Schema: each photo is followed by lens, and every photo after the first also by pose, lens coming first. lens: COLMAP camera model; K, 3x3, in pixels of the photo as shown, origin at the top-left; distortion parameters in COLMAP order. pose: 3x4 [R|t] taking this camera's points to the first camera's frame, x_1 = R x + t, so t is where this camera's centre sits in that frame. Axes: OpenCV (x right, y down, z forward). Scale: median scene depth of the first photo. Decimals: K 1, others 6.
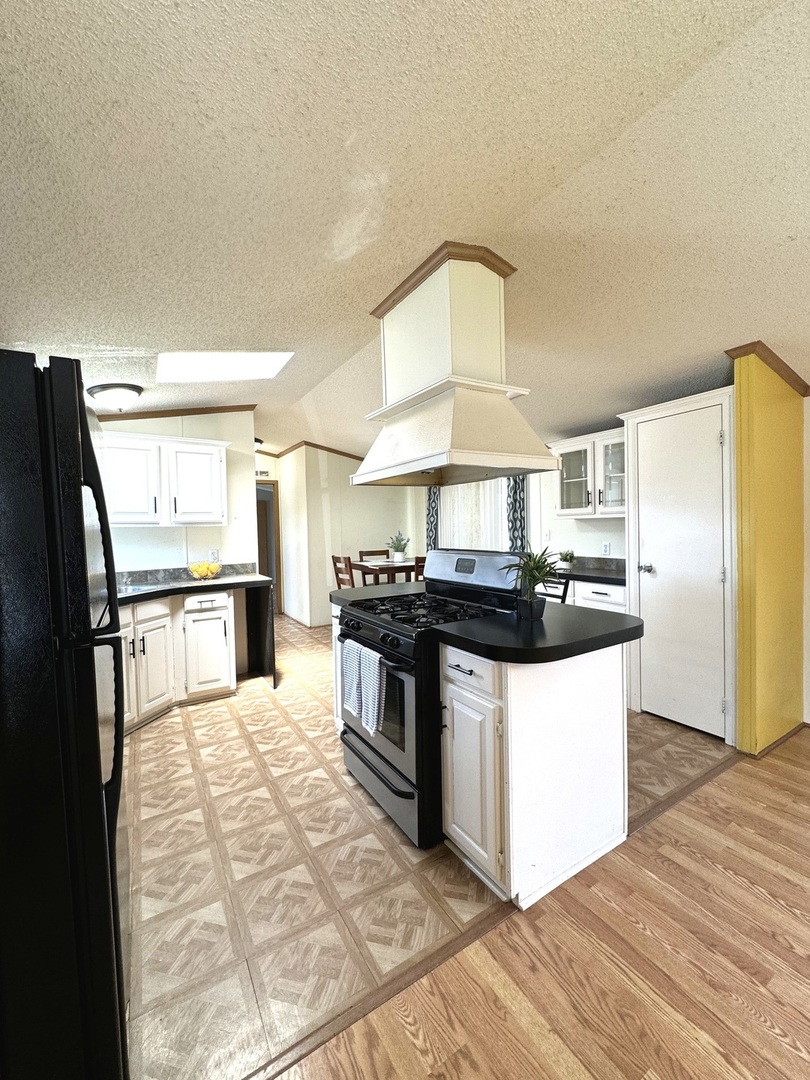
lens RADIAL K [[430.4, 0, 404.6], [0, 430.4, 539.3], [0, 0, 1]] dist [-0.002349, 0.000375]
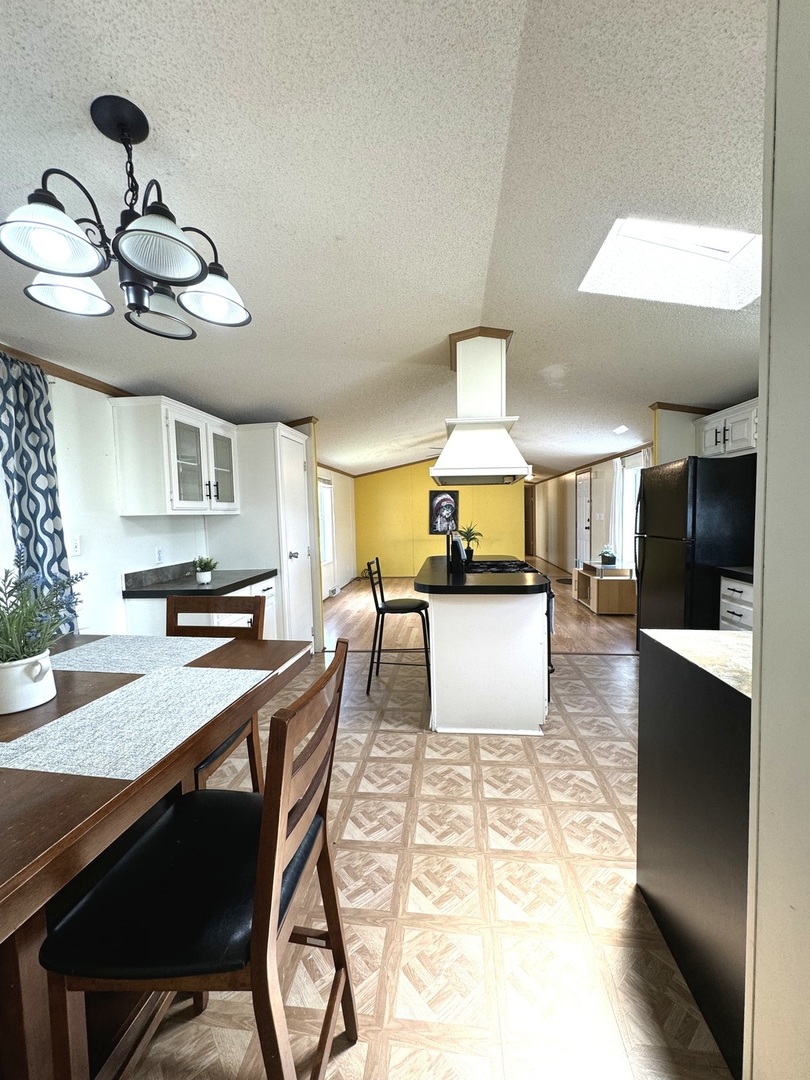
lens RADIAL K [[430.4, 0, 406.0], [0, 430.4, 539.4], [0, 0, 1]] dist [-0.002349, 0.000375]
pose [[-0.788918, 0.002957, 0.614492, -0.468981], [0.057724, 0.995923, 0.069317, -0.046428], [-0.611782, 0.090157, -0.785872, 1.773824]]
